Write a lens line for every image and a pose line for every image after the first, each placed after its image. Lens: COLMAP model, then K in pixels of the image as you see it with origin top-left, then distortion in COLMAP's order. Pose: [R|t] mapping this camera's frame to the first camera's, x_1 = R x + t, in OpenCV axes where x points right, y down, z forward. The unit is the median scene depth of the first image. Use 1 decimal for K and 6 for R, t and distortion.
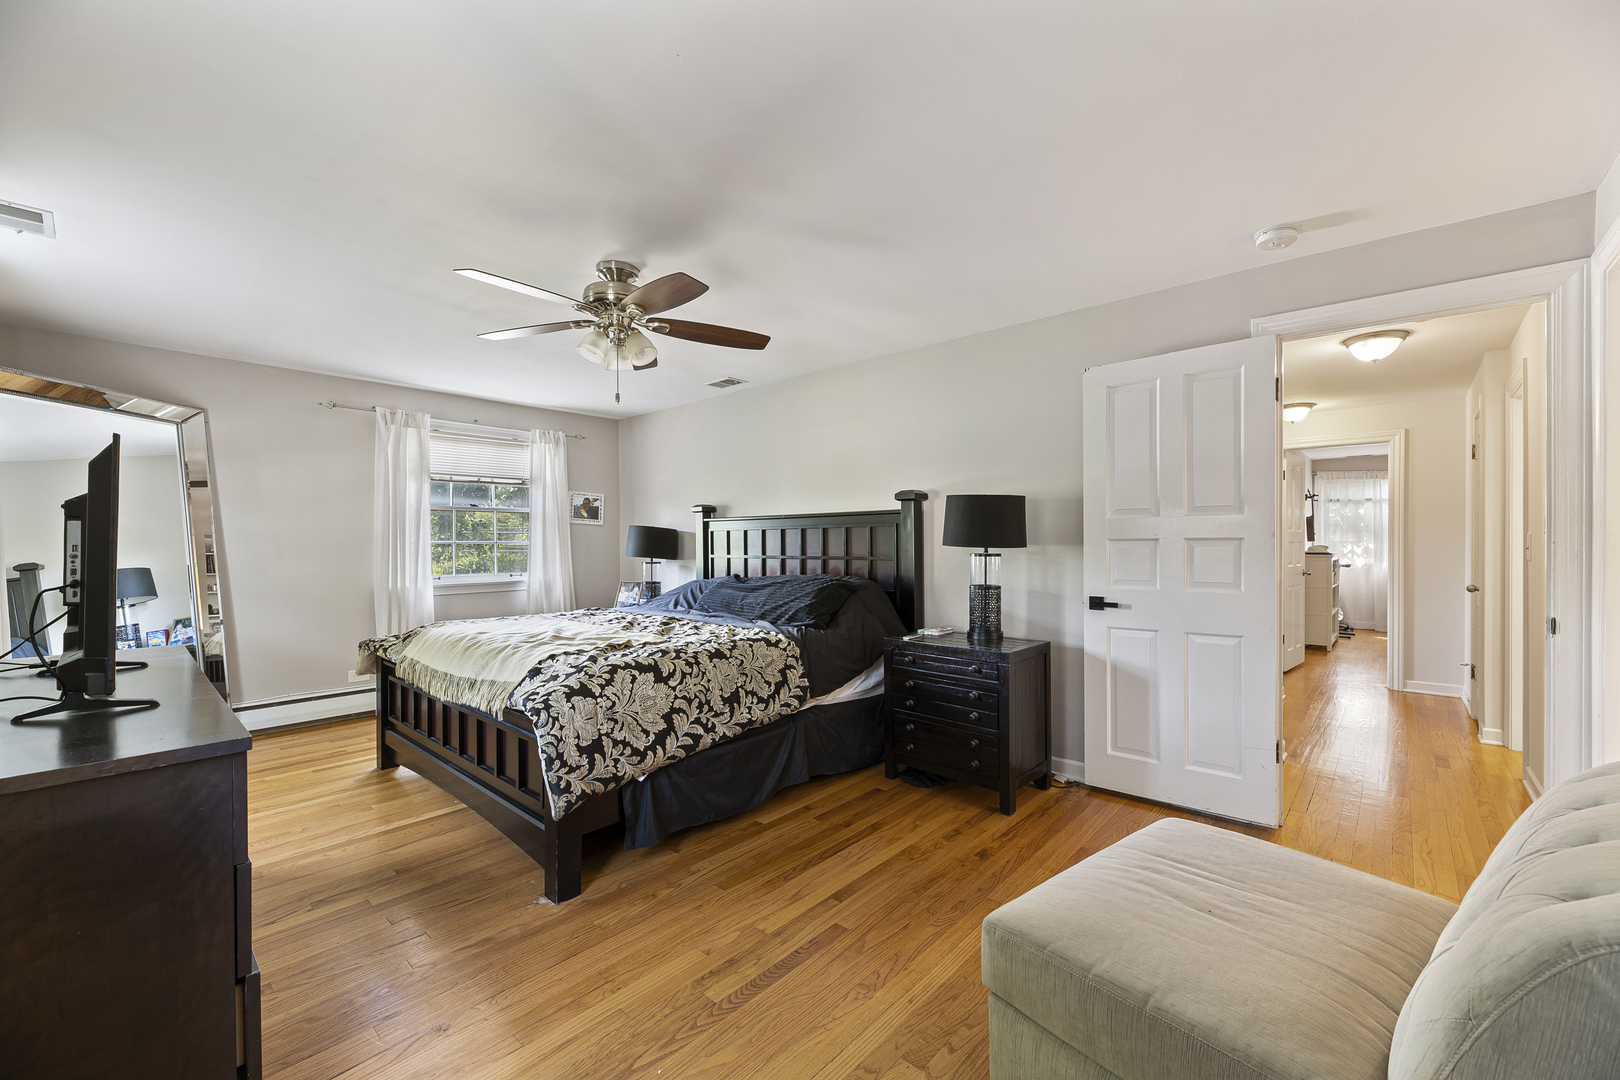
lens RADIAL K [[649.2, 0, 819.8], [0, 649.2, 544.0], [0, 0, 1]] dist [0.004031, -0.002295]
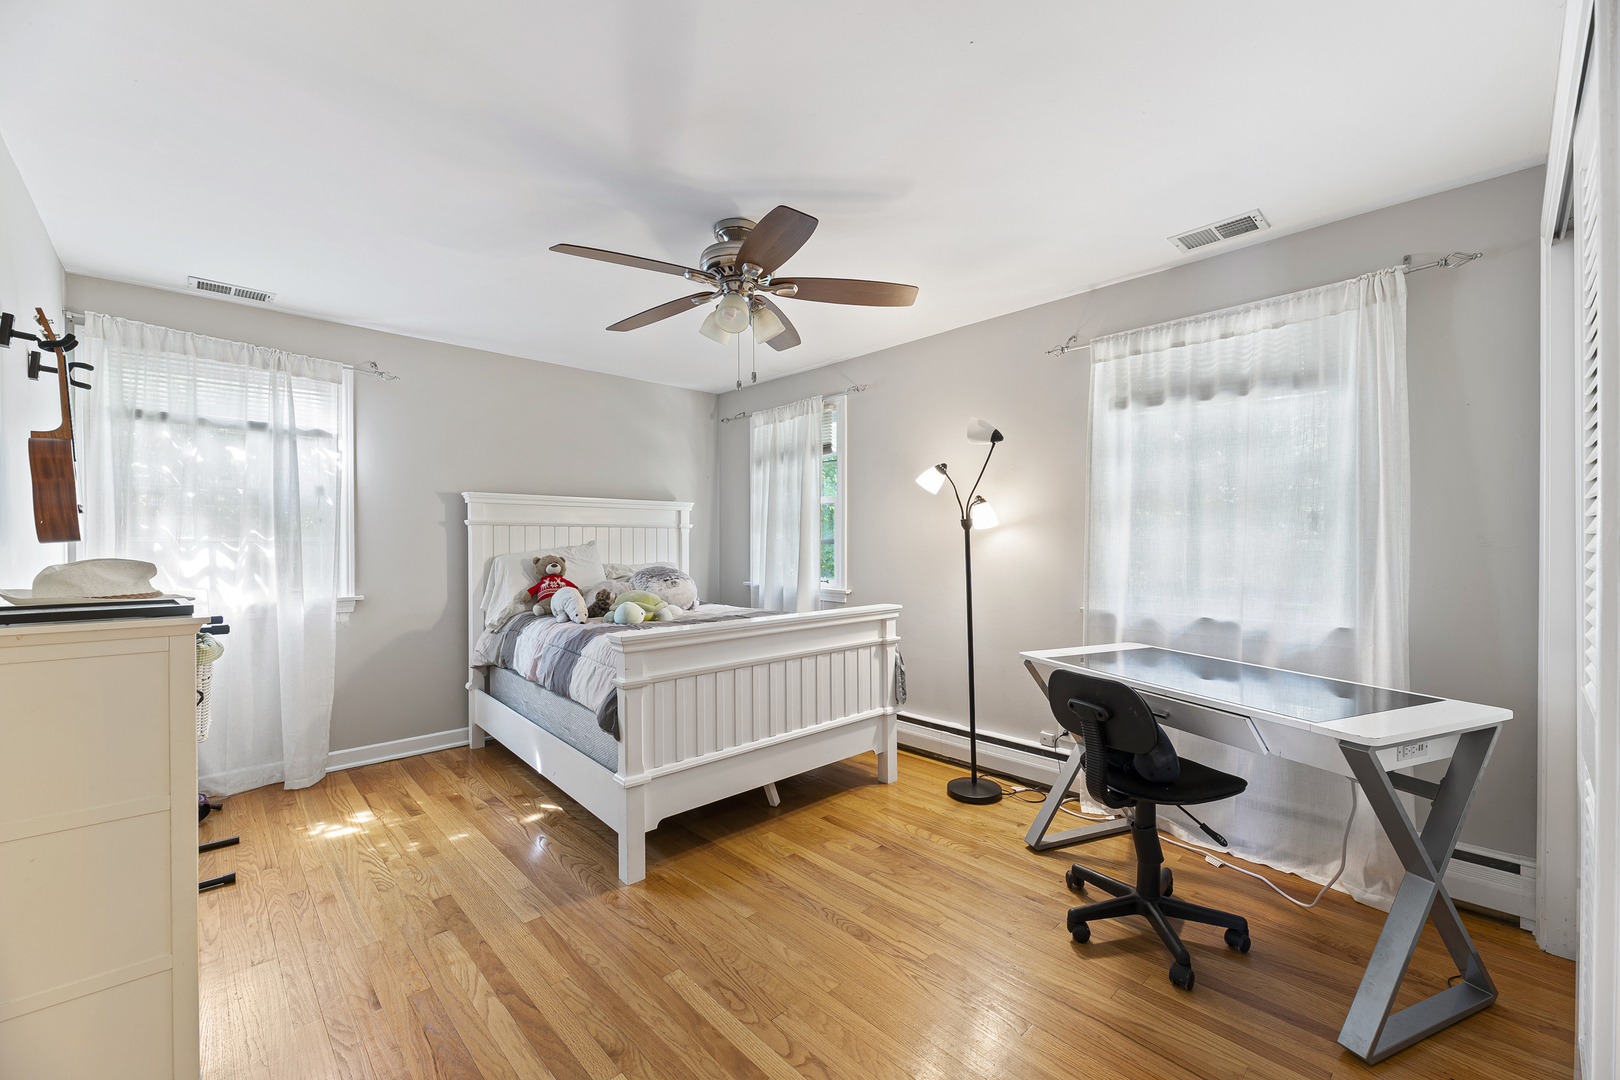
lens RADIAL K [[649.2, 0, 814.2], [0, 649.2, 542.9], [0, 0, 1]] dist [0.004031, -0.002295]
pose [[0.080203, -0.008565, 0.996742, 0.652546], [0.012955, 0.999888, 0.007550, -0.002367], [-0.996694, 0.012307, 0.080305, 0.852333]]
